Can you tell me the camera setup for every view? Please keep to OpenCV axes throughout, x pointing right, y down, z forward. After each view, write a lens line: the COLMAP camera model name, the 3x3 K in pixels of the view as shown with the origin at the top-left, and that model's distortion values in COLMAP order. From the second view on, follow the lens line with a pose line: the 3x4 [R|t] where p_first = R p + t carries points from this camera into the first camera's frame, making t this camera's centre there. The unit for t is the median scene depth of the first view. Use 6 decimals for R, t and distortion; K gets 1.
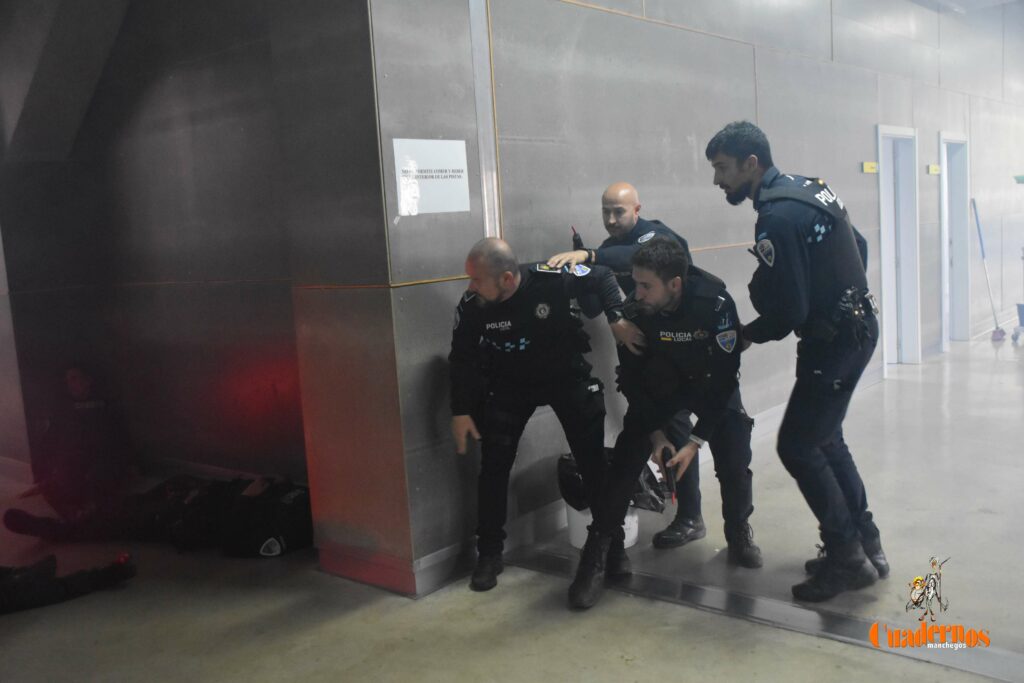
lens RADIAL K [[988.3, 0, 495.8], [0, 988.3, 337.4], [0, 0, 1]] dist [-0.058185, 0.000000]
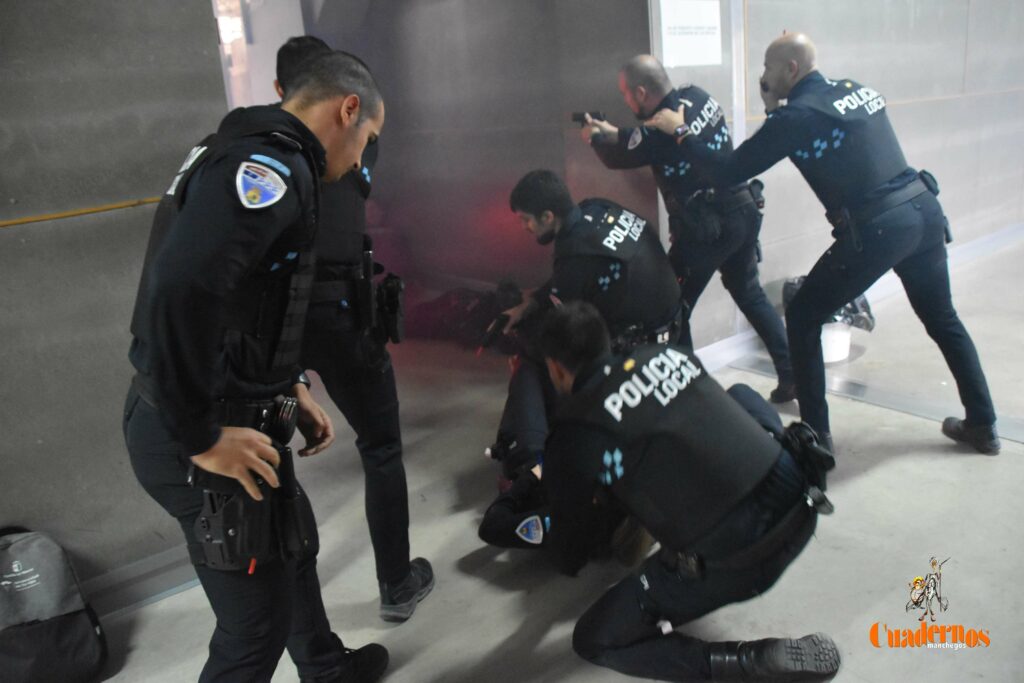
lens RADIAL K [[812.7, 0, 512.9], [0, 812.7, 333.5], [0, 0, 1]] dist [-0.153654, 0.113701]
pose [[0.981536, 0.040607, -0.186919, -0.076166], [-0.005279, 0.982585, 0.185740, 0.008288], [0.191206, -0.181323, 0.964657, 0.015812]]
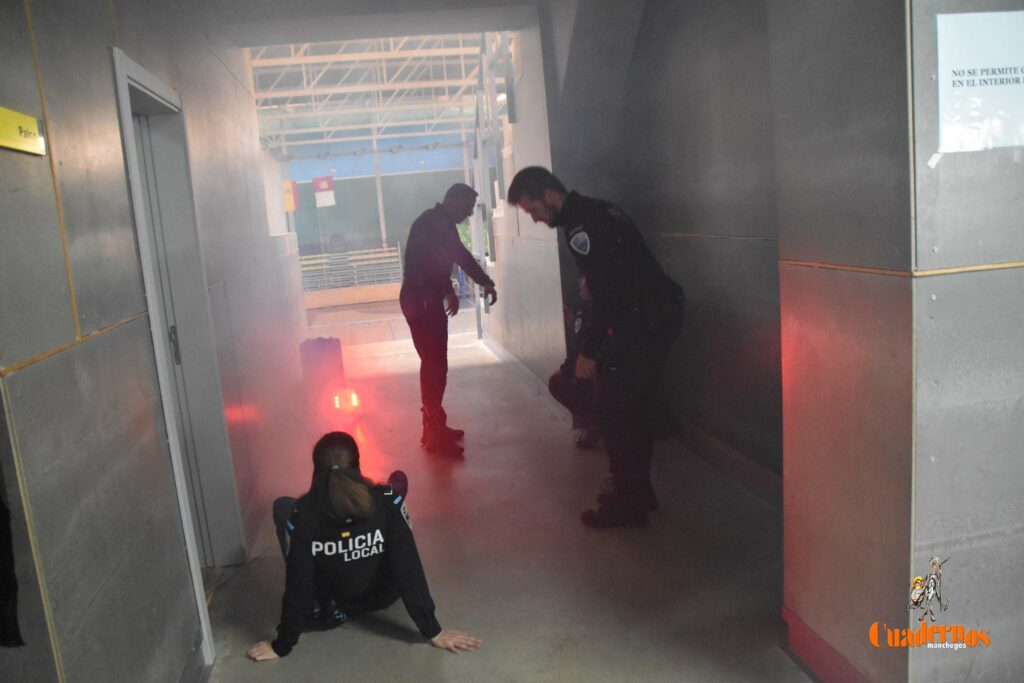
lens RADIAL K [[812.7, 0, 511.3], [0, 812.7, 343.3], [0, 0, 1]] dist [-0.153654, 0.113701]
pose [[0.778497, 0.105790, -0.618669, -0.000146], [-0.041925, 0.992257, 0.116915, -0.050291], [0.626247, -0.065080, 0.776904, 0.437281]]
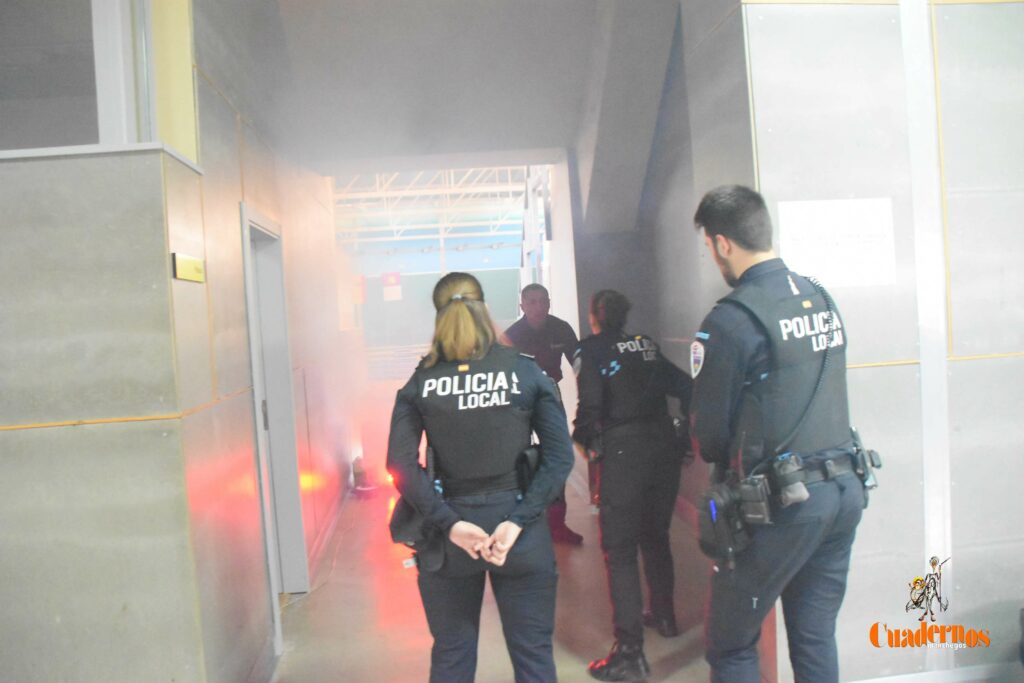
lens RADIAL K [[812.7, 0, 505.2], [0, 812.7, 331.3], [0, 0, 1]] dist [-0.153654, 0.113701]
pose [[0.720943, 0.039308, -0.691879, 0.186753], [-0.064964, 0.997827, -0.011003, -0.058937], [0.689943, 0.052880, 0.721930, 0.302260]]
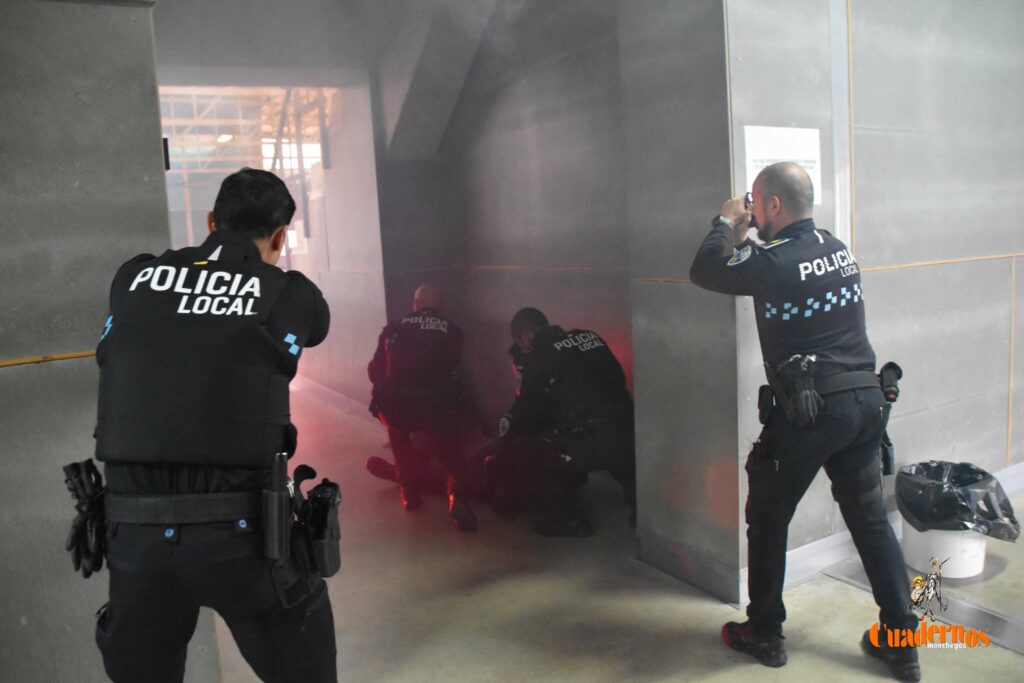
lens RADIAL K [[812.7, 0, 501.2], [0, 812.7, 338.6], [0, 0, 1]] dist [-0.153654, 0.113701]
pose [[0.941342, 0.056228, -0.332737, -0.052775], [-0.044931, 0.998125, 0.041556, -0.018304], [0.334450, -0.024169, 0.942104, 0.183274]]
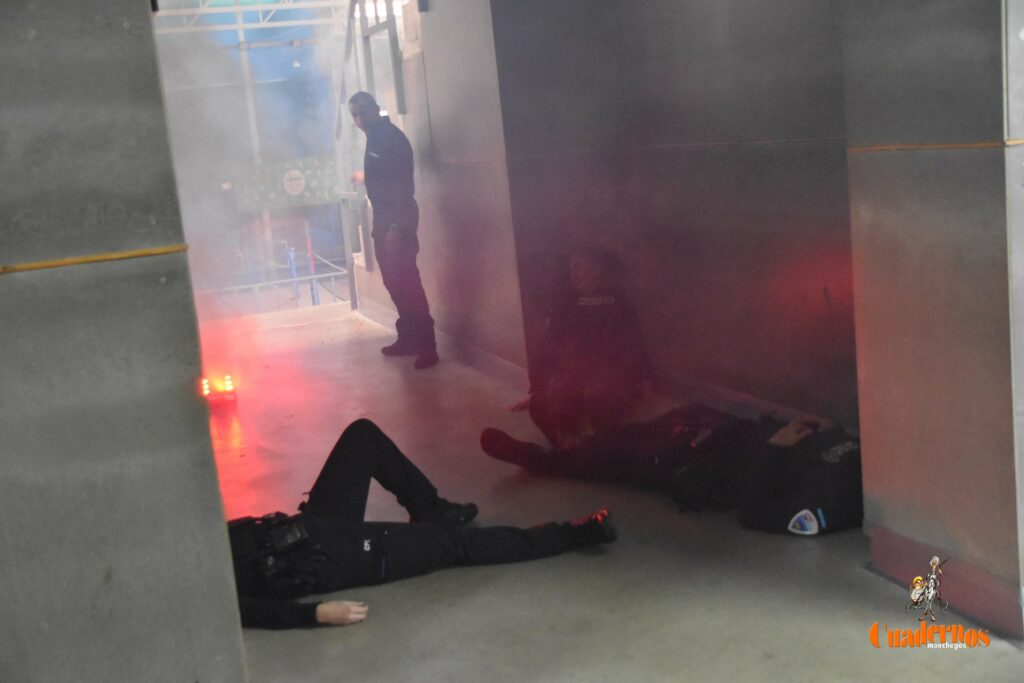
lens RADIAL K [[1205.4, 0, 500.3], [0, 1205.4, 327.4], [0, 0, 1]] dist [0.014715, 0.000000]
pose [[0.869435, 0.062251, -0.490109, -0.004084], [-0.015604, 0.994995, 0.098698, -0.007272], [0.493800, -0.078164, 0.866055, 0.168330]]
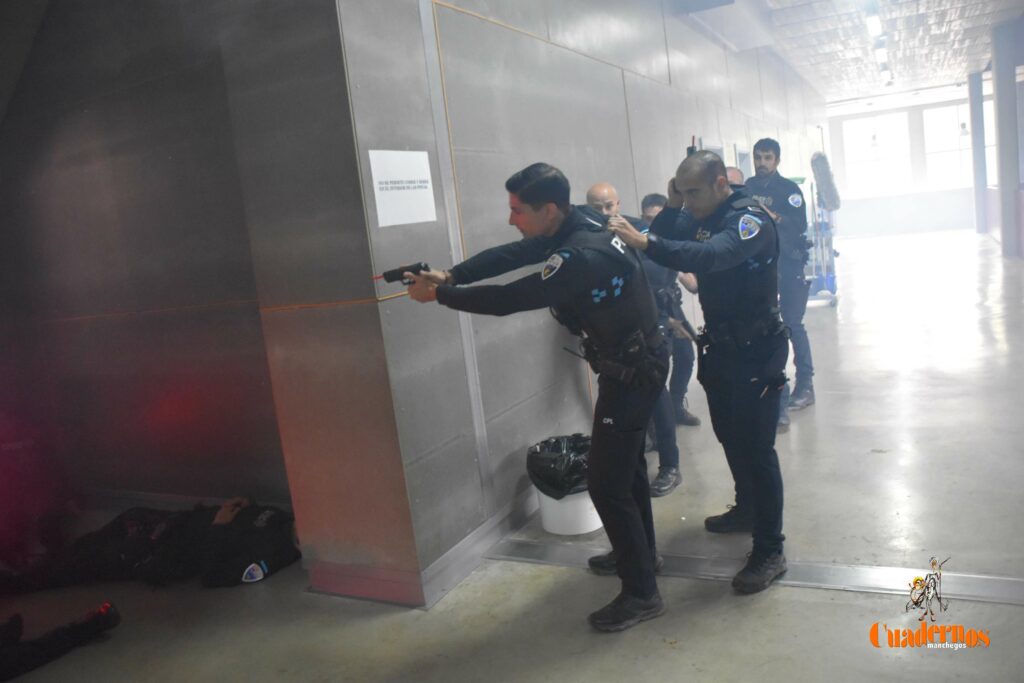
lens RADIAL K [[812.7, 0, 506.3], [0, 812.7, 327.8], [0, 0, 1]] dist [-0.153654, 0.113701]
pose [[0.971686, -0.084969, 0.220469, -0.144692], [0.086717, 0.996231, 0.001757, -0.013224], [-0.219787, 0.017411, 0.975392, 0.170956]]
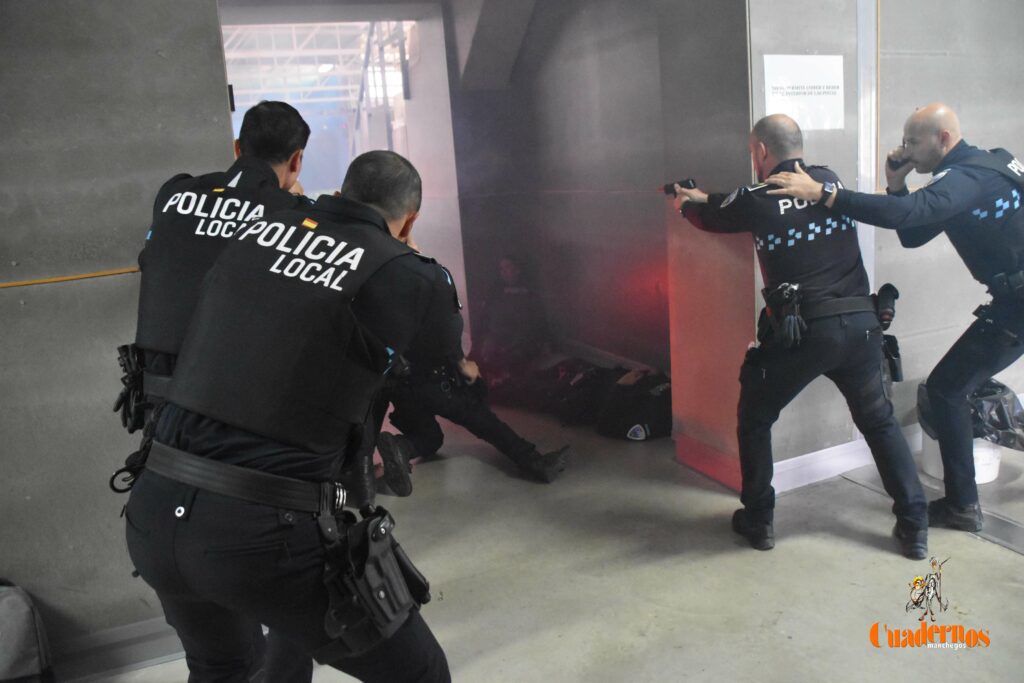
lens RADIAL K [[812.7, 0, 512.8], [0, 812.7, 333.6], [0, 0, 1]] dist [-0.153654, 0.113701]
pose [[0.898633, 0.091825, -0.428985, 0.032077], [-0.039227, 0.990751, 0.129900, -0.014212], [0.436945, -0.099904, 0.893923, 0.130161]]
